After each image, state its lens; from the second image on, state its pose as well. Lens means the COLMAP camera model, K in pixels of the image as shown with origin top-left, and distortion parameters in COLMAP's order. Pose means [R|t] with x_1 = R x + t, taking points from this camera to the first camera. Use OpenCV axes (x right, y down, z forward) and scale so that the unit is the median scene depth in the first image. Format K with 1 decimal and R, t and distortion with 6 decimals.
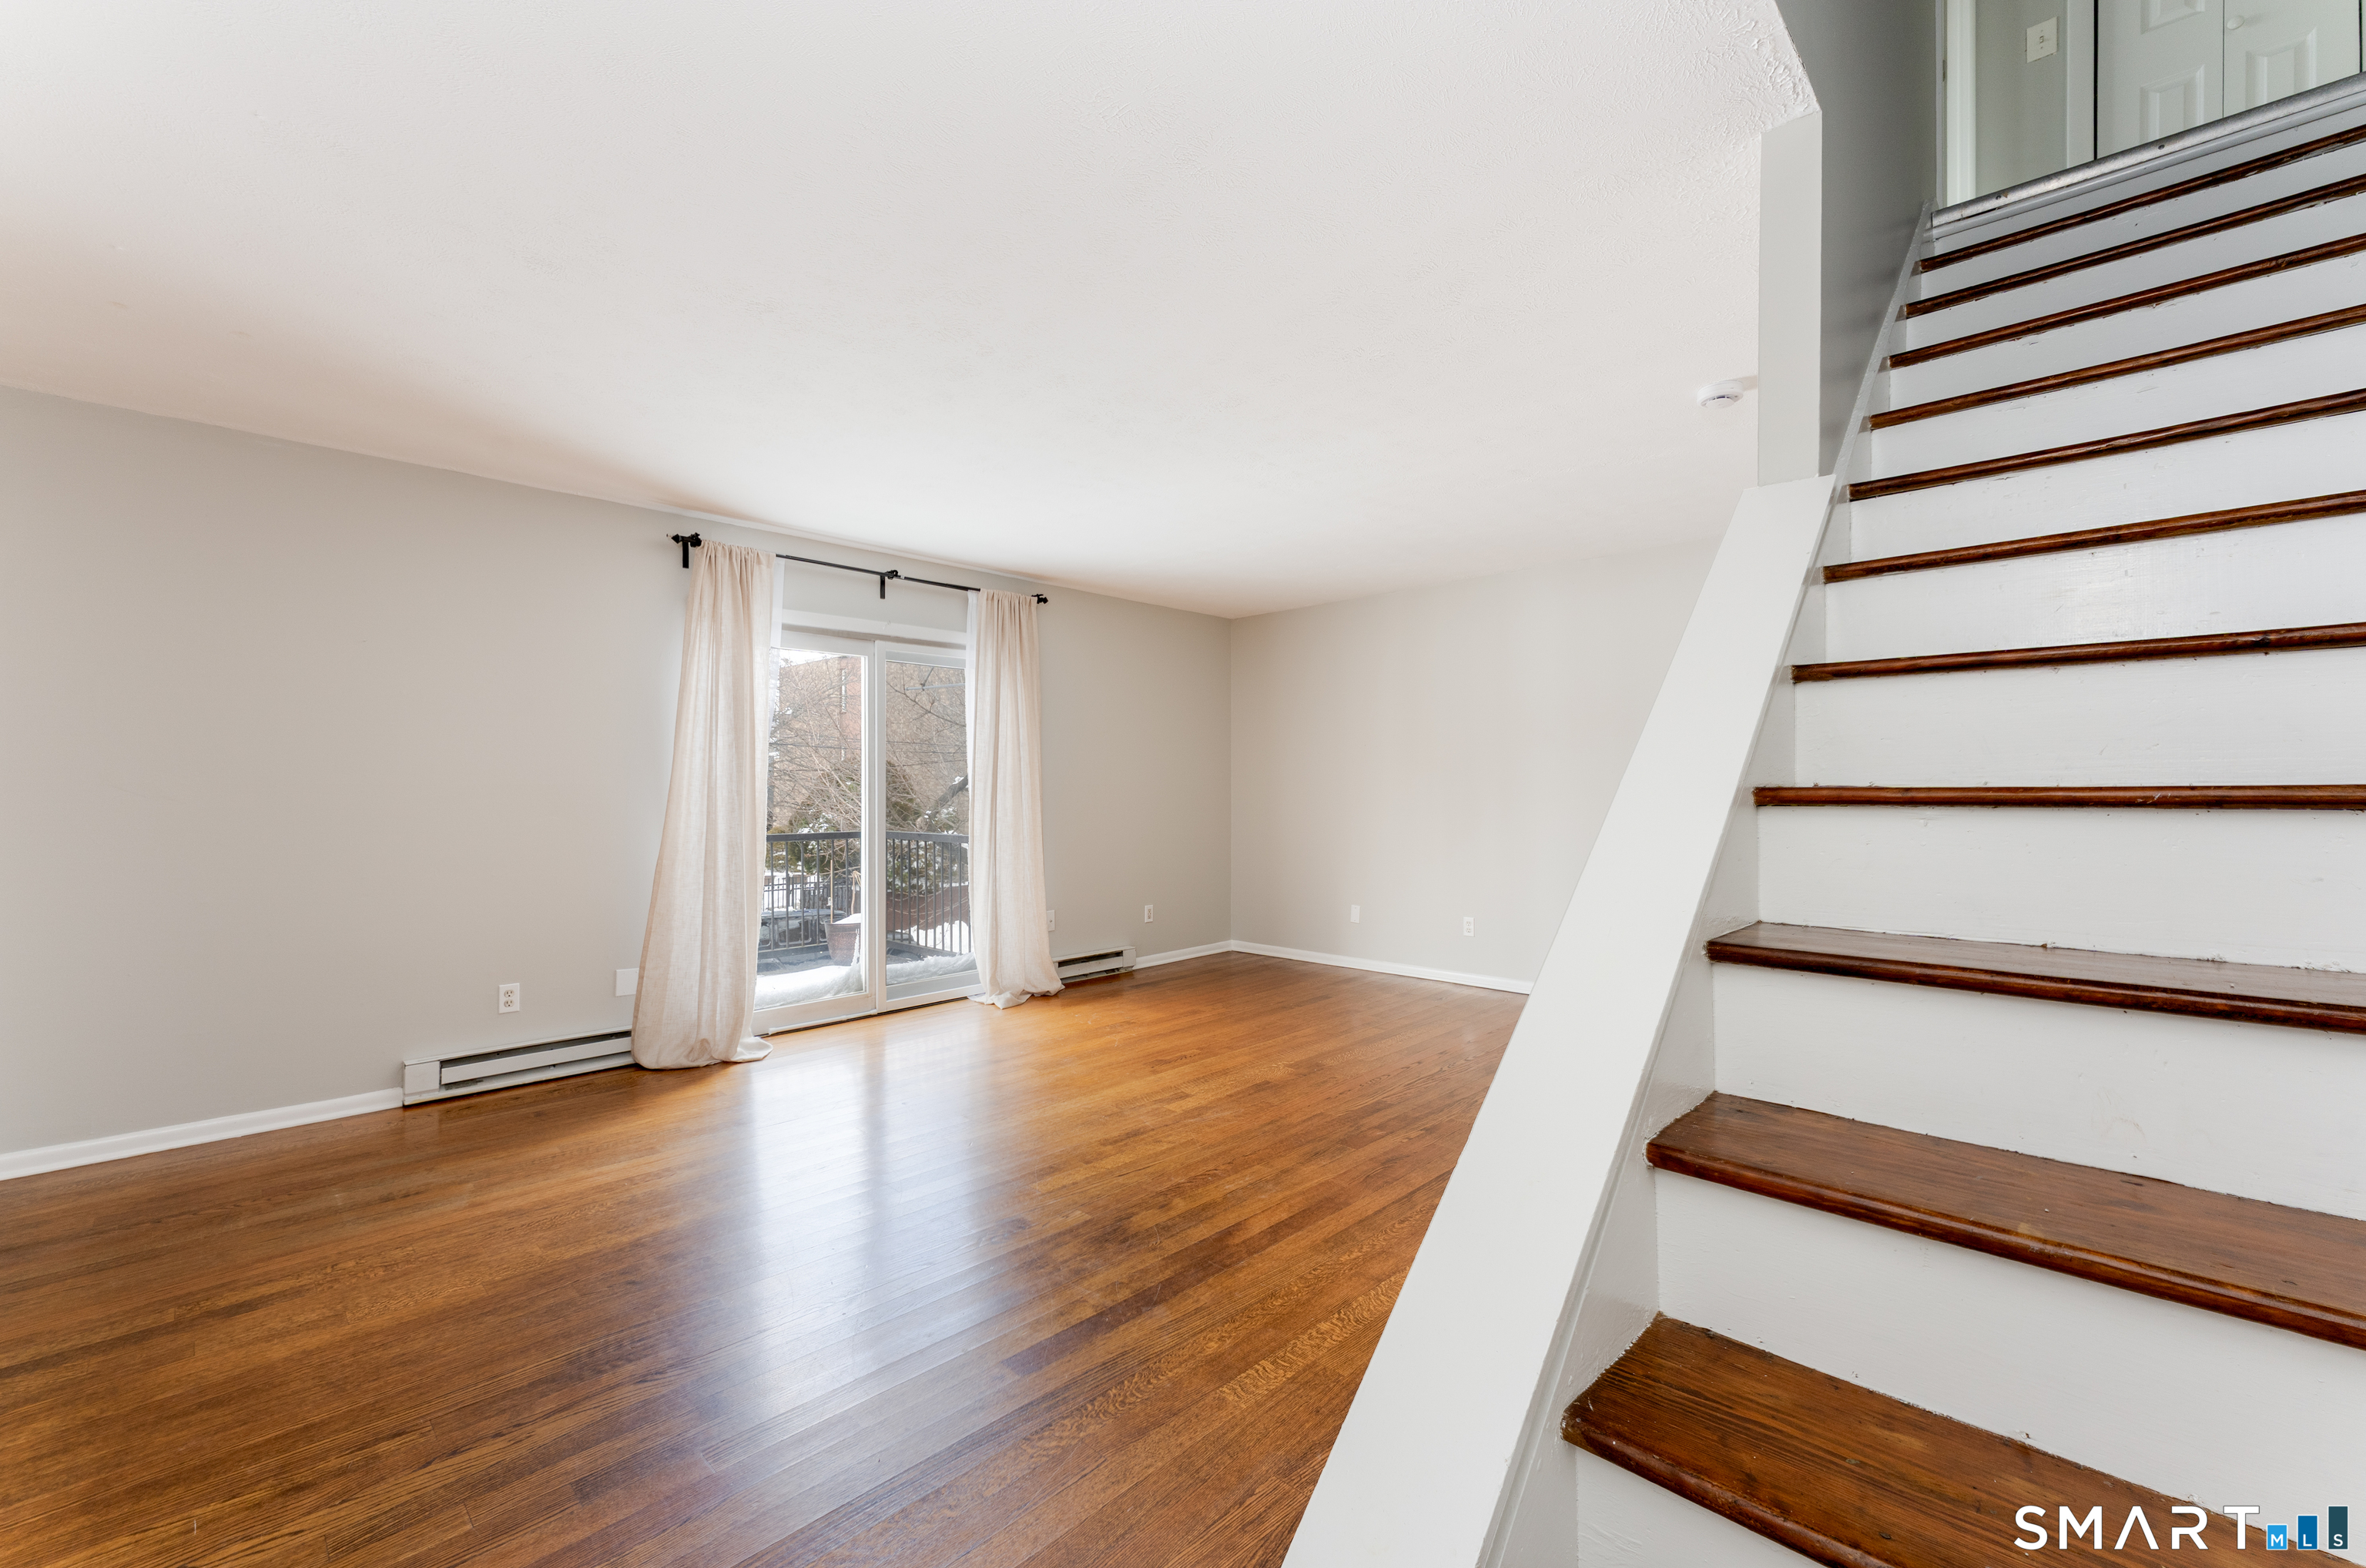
lens RADIAL K [[958.7, 0, 1180.2], [0, 958.7, 789.3], [0, 0, 1]] dist [0.004732, -0.000157]
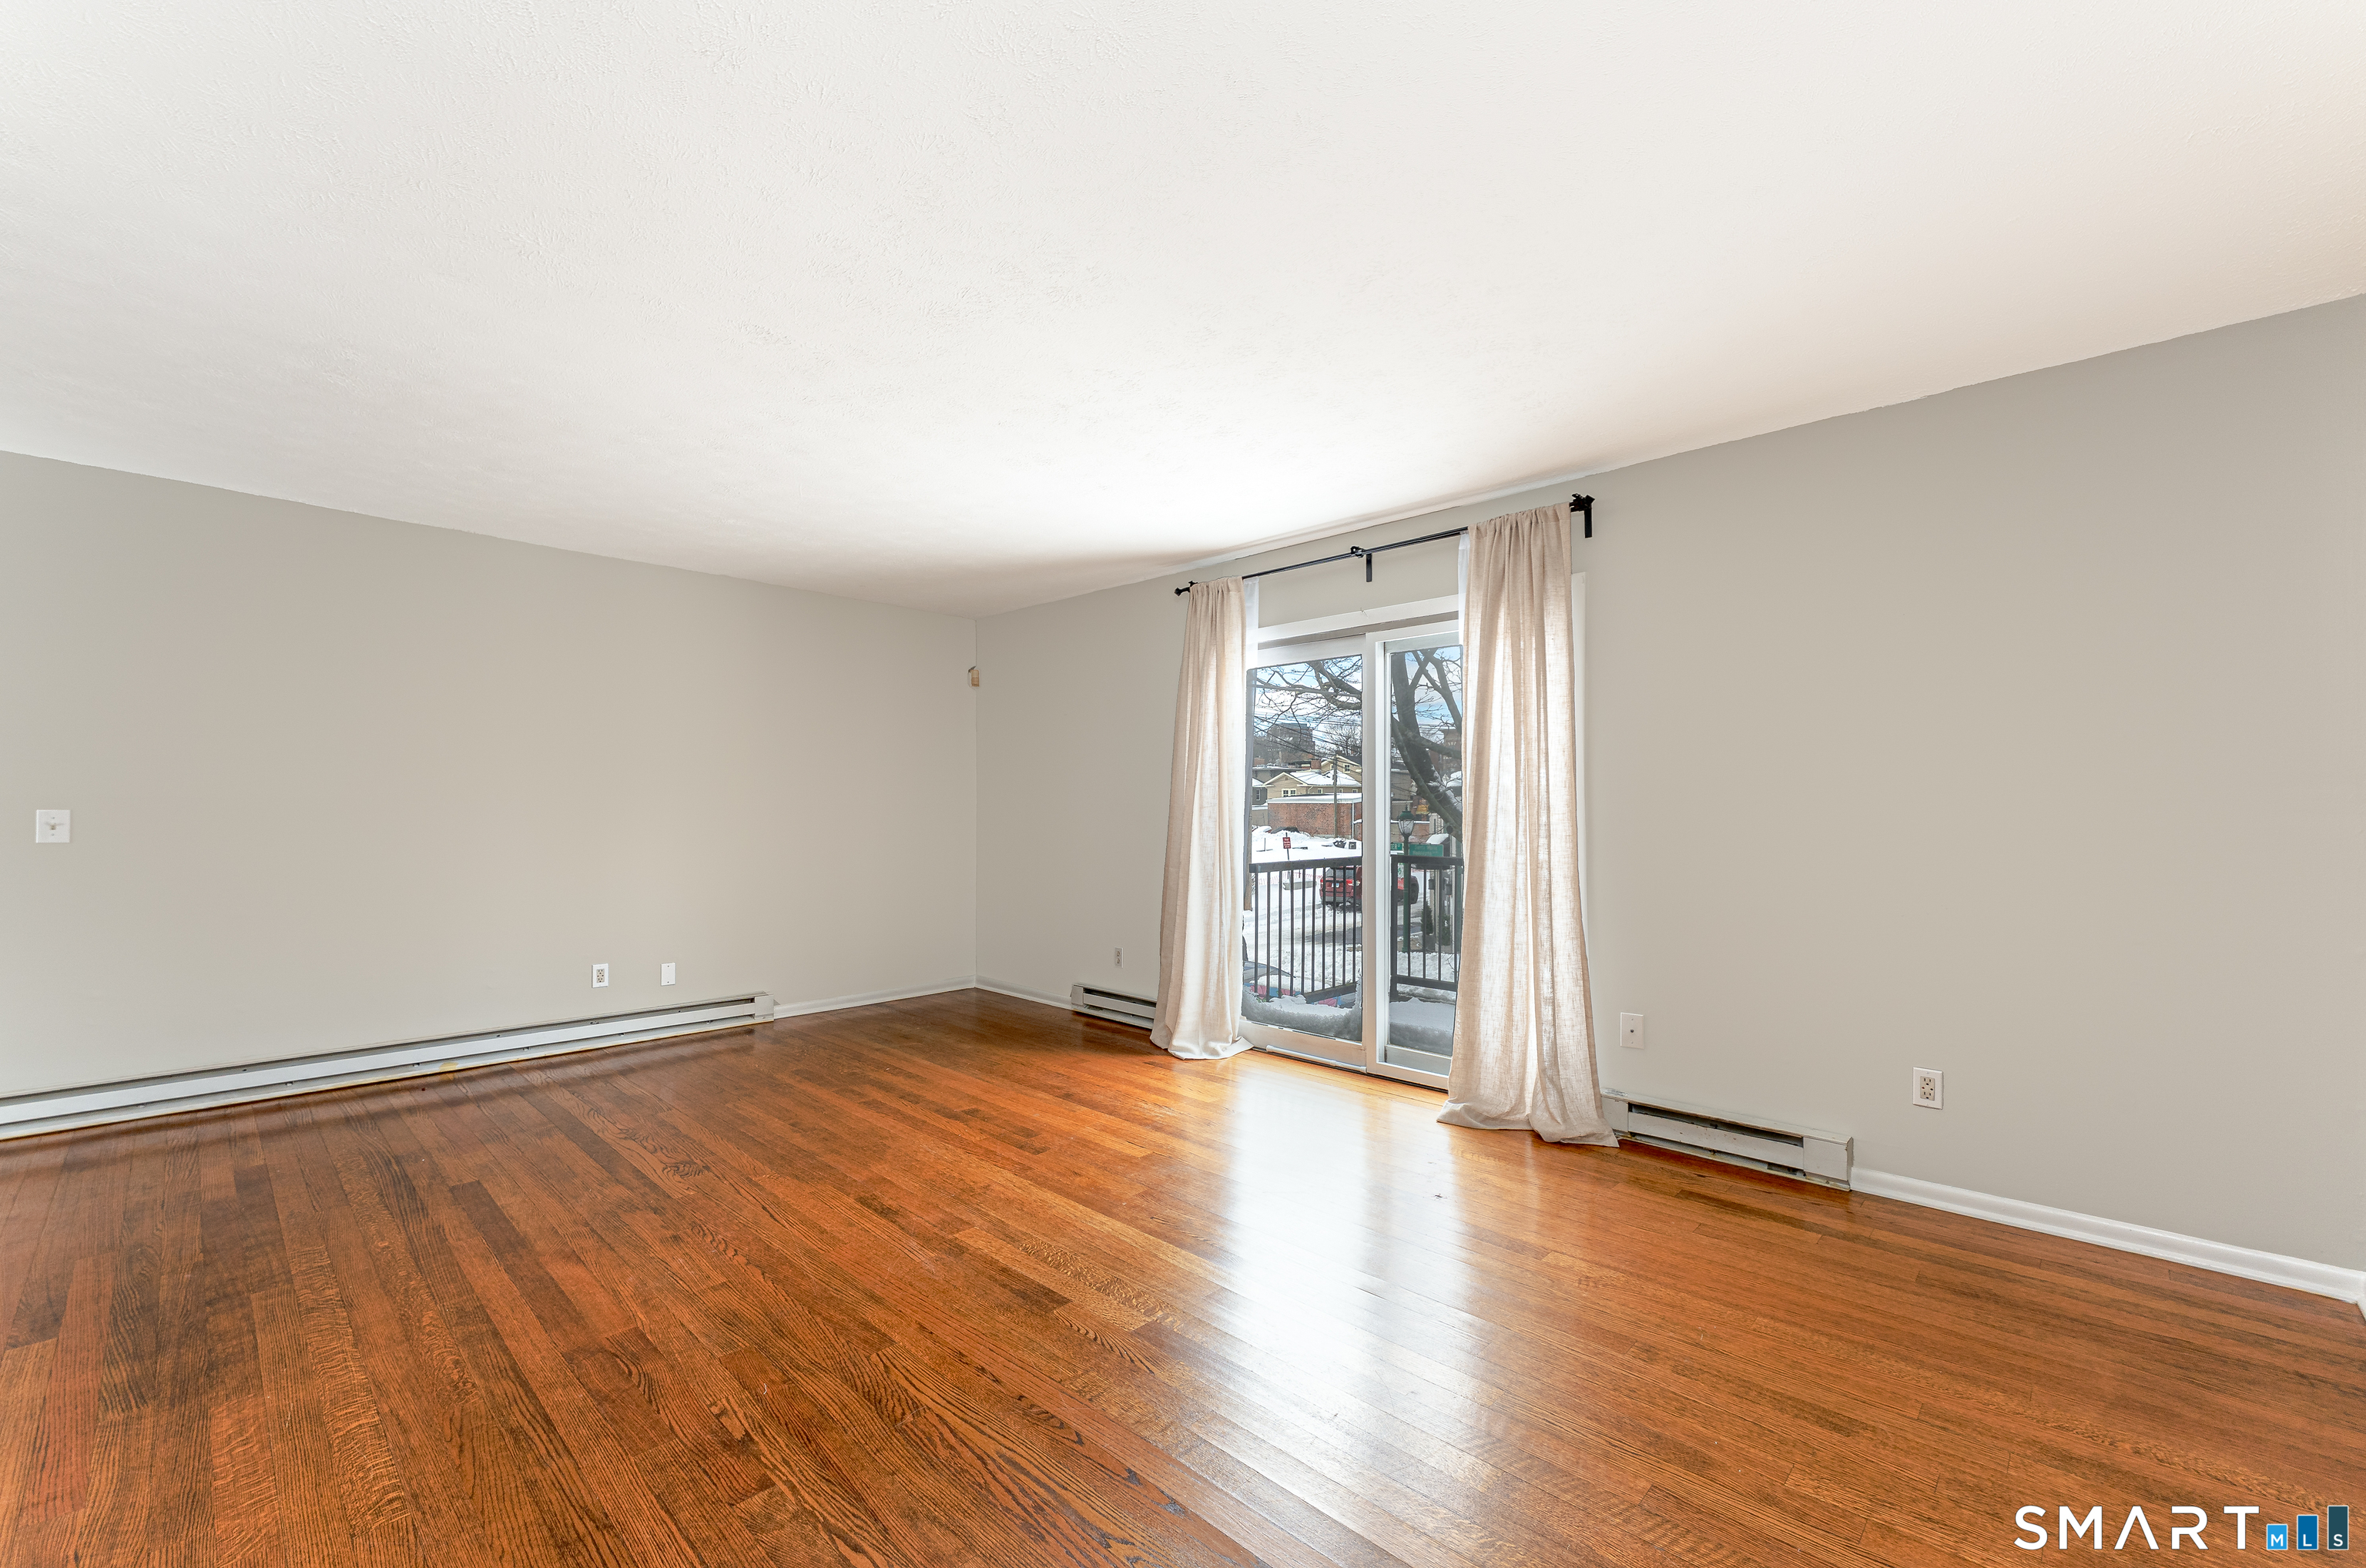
lens RADIAL K [[958.7, 0, 1176.6], [0, 958.7, 800.9], [0, 0, 1]] dist [0.004732, -0.000157]
pose [[0.002245, -0.005205, -0.999984, 0.696544], [-0.001670, 0.999985, -0.005208, -0.001554], [0.999996, 0.001682, 0.002236, 1.084025]]
